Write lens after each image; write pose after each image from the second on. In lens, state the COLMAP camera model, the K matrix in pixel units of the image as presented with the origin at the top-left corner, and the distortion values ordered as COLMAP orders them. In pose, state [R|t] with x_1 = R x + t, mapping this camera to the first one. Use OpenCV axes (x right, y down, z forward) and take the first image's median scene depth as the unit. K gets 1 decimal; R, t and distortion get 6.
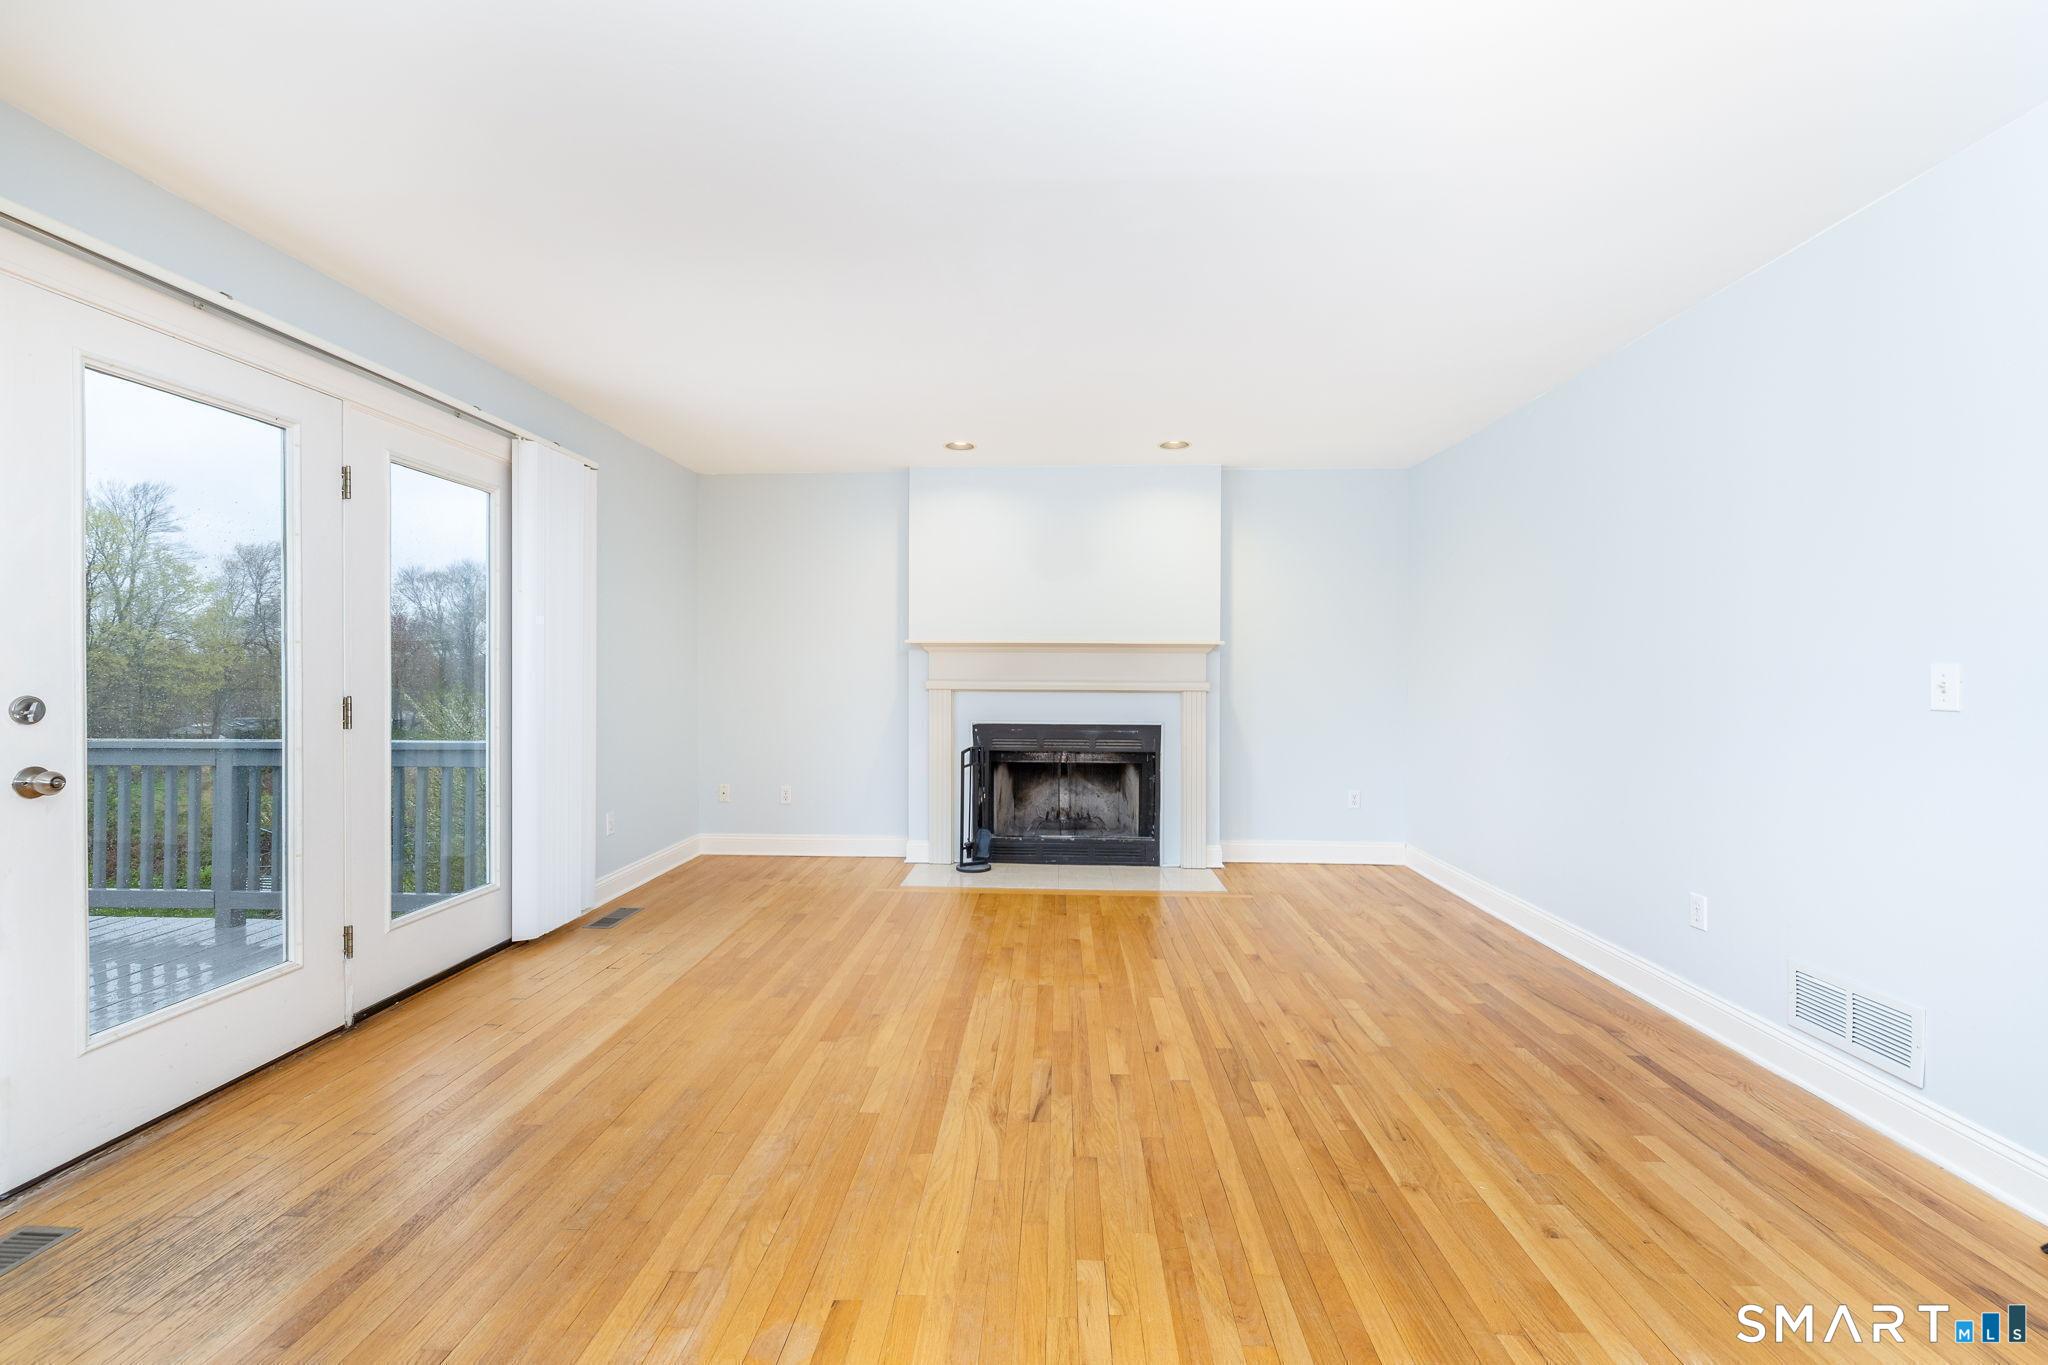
lens RADIAL K [[851.6, 0, 1013.7], [0, 851.6, 678.7], [0, 0, 1]] dist [0.000224, 0.000144]
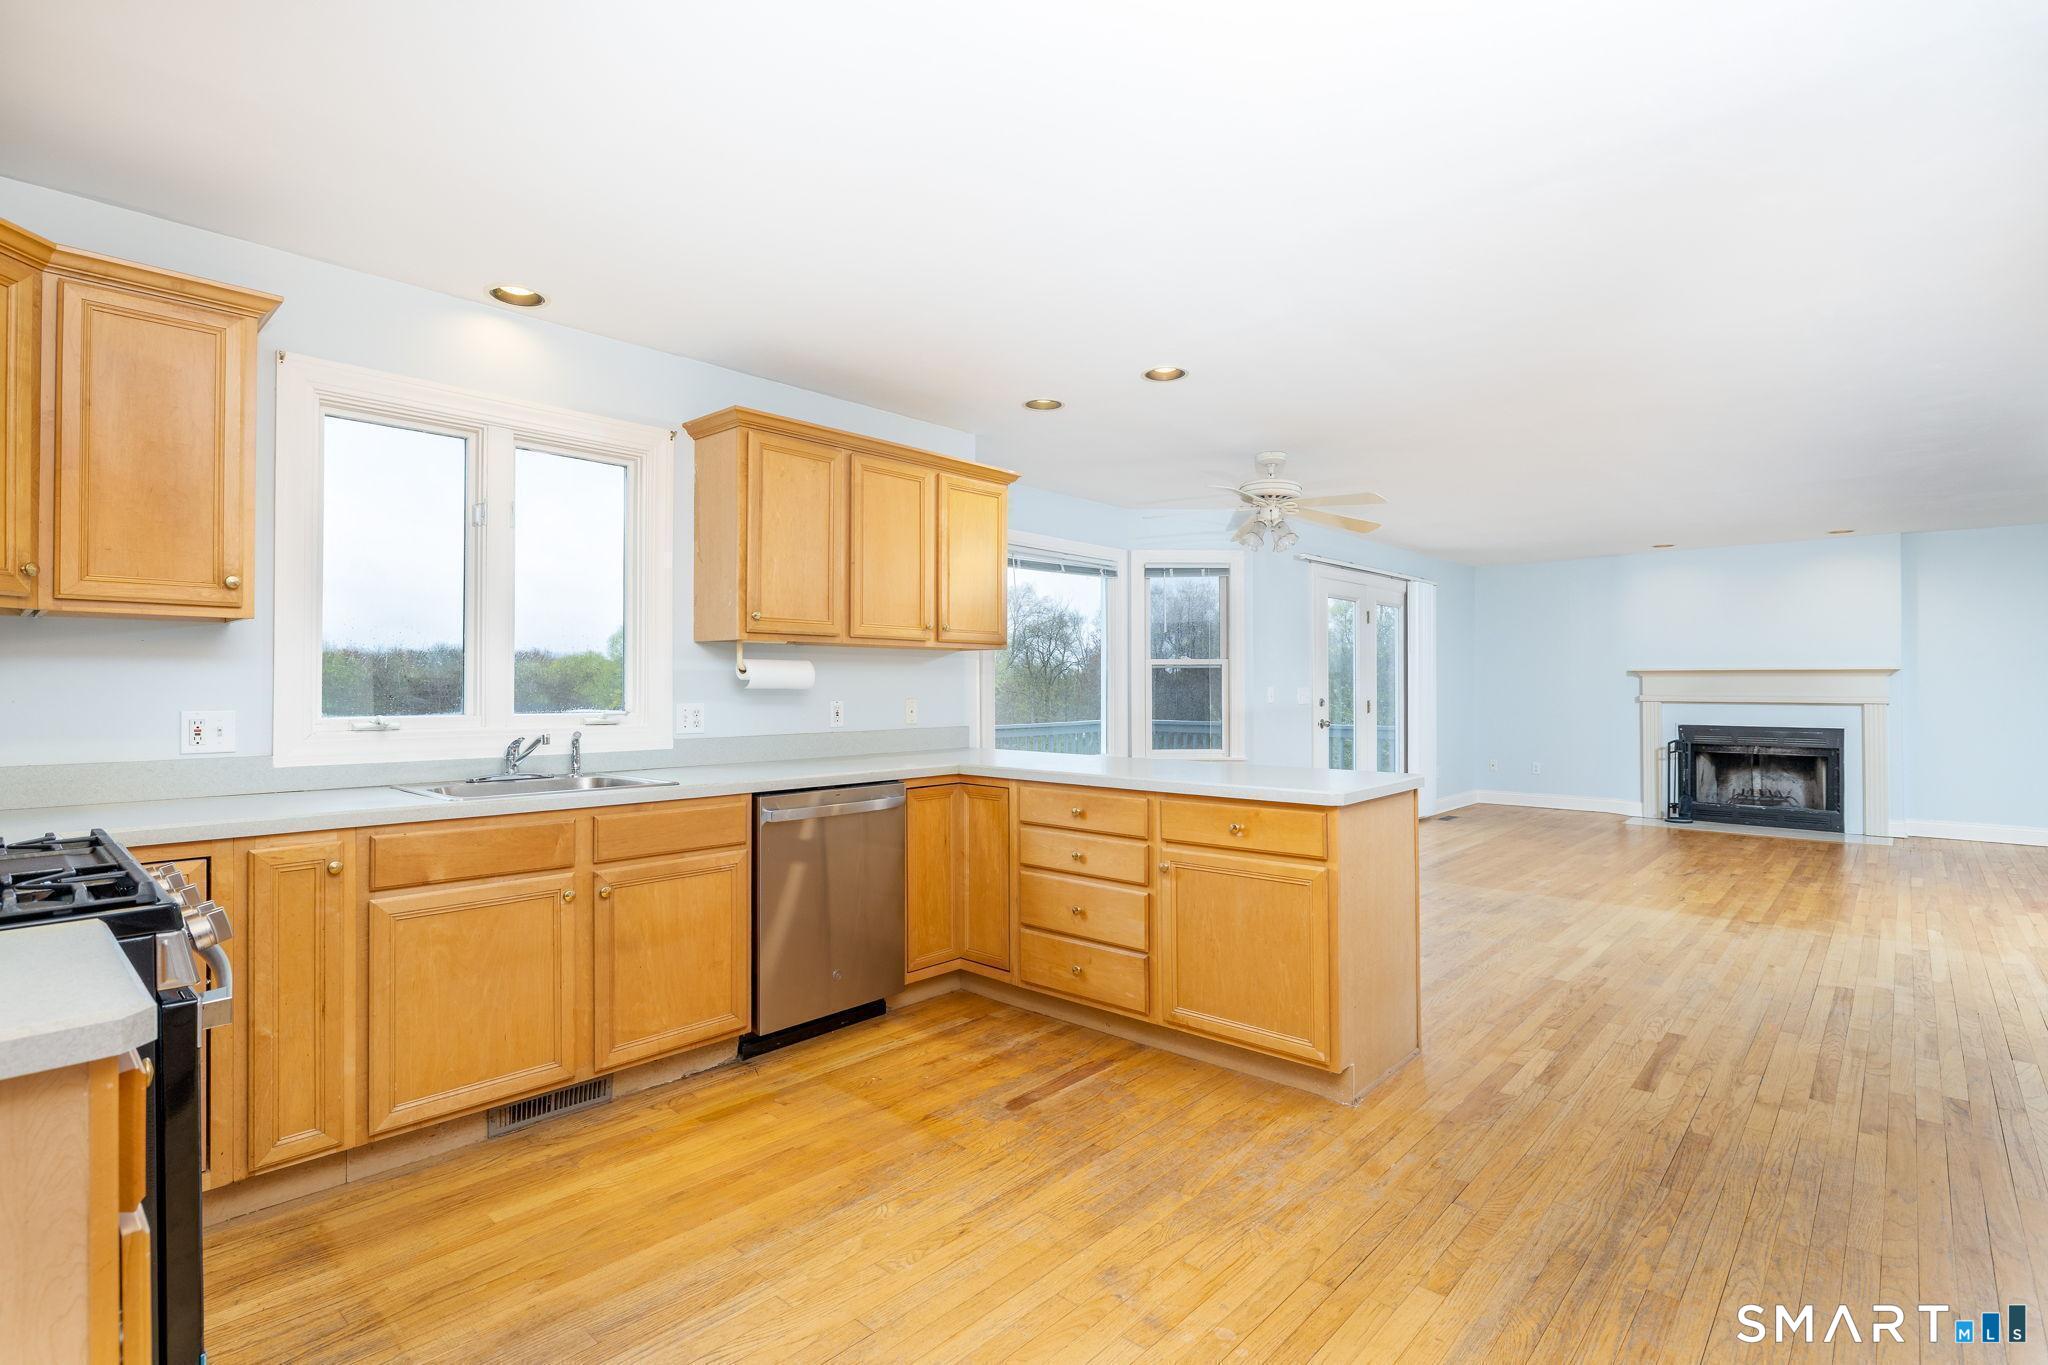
lens RADIAL K [[975.5, 0, 1020.7], [0, 975.5, 677.2], [0, 0, 1]] dist [-0.003984, -0.000295]
pose [[0.772252, -0.009404, -0.635246, 0.270514], [-0.002141, 0.999846, -0.017404, 0.005105], [0.635312, 0.014801, 0.772114, -1.917831]]
